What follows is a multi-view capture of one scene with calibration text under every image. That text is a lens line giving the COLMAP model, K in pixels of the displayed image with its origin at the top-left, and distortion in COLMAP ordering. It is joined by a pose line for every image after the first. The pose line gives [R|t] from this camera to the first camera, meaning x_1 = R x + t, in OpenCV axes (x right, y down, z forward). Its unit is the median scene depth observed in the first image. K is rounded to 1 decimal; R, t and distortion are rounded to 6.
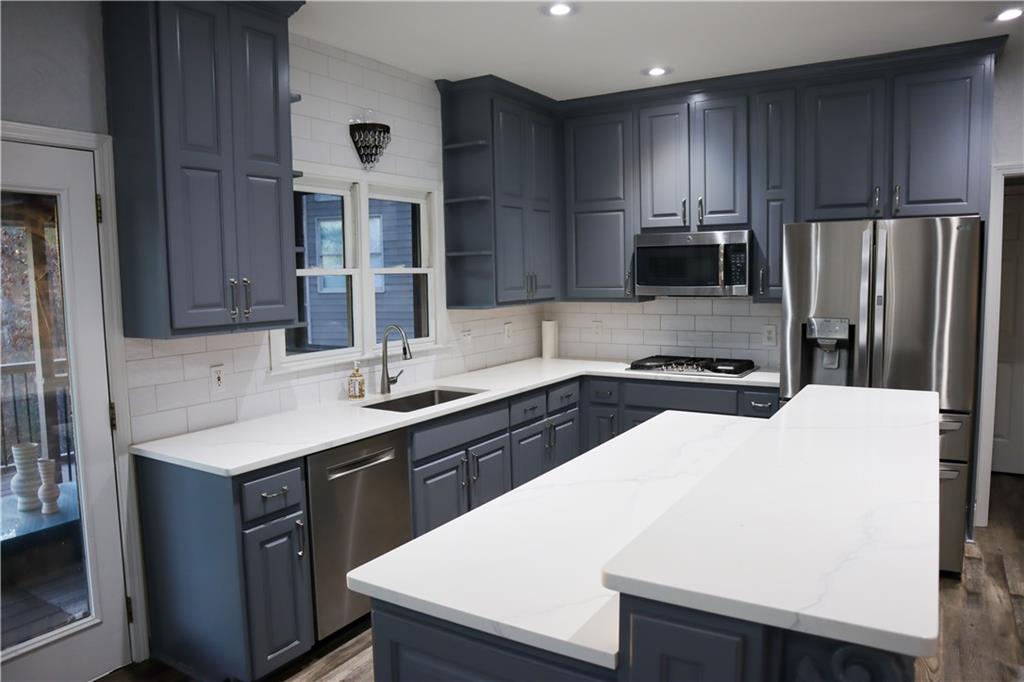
lens RADIAL K [[702.2, 0, 512.0], [0, 702.2, 341.0], [0, 0, 1]] dist [-0.132036, 0.074633]
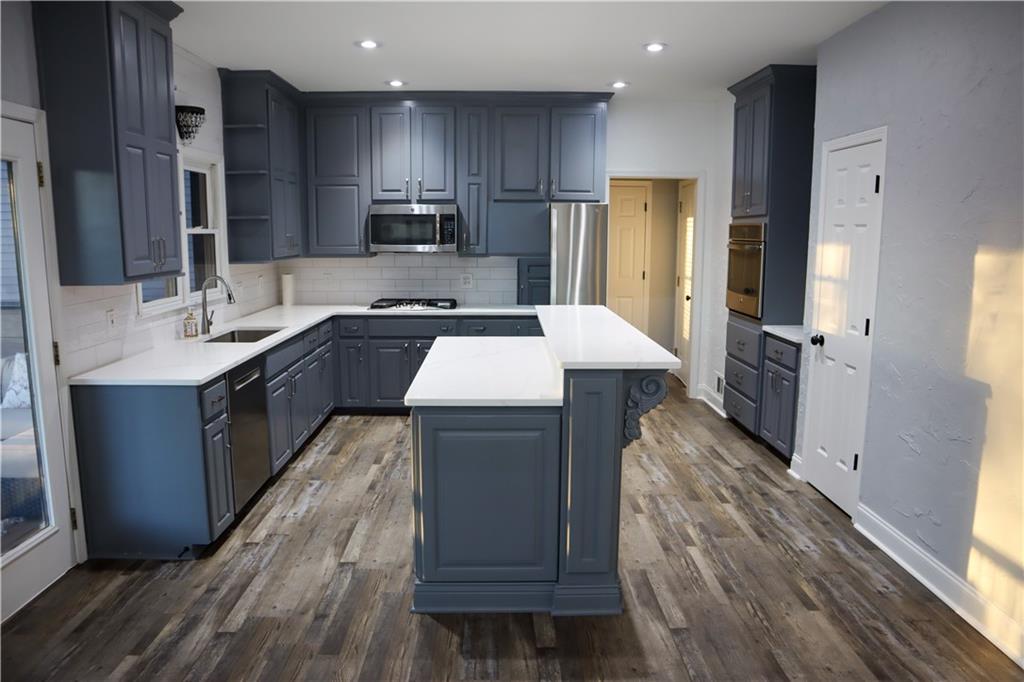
lens RADIAL K [[702.2, 0, 512.0], [0, 702.2, 341.0], [0, 0, 1]] dist [-0.132036, 0.074633]
pose [[0.834982, -0.063593, 0.546590, -0.349325], [0.032417, 0.997259, 0.066505, 0.023531], [-0.549321, -0.037812, 0.834755, -0.247635]]
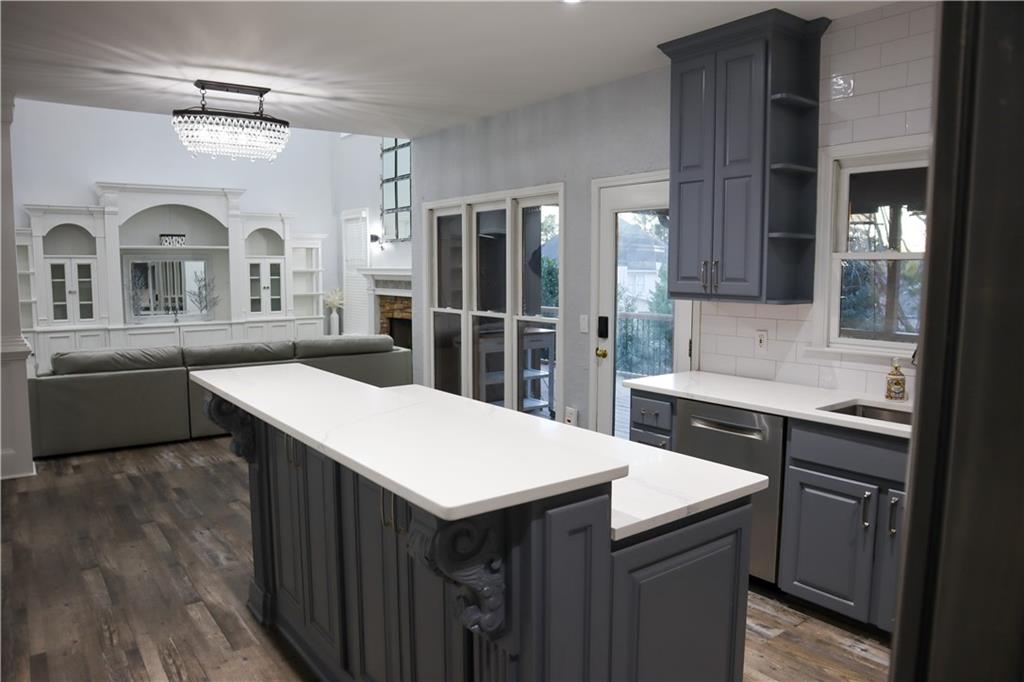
lens RADIAL K [[702.2, 0, 512.0], [0, 702.2, 341.0], [0, 0, 1]] dist [-0.132036, 0.074633]
pose [[-0.352631, 0.116434, -0.928491, 0.631461], [-0.085140, 0.984121, 0.155745, -0.071707], [0.931881, 0.133972, -0.337118, 0.712637]]
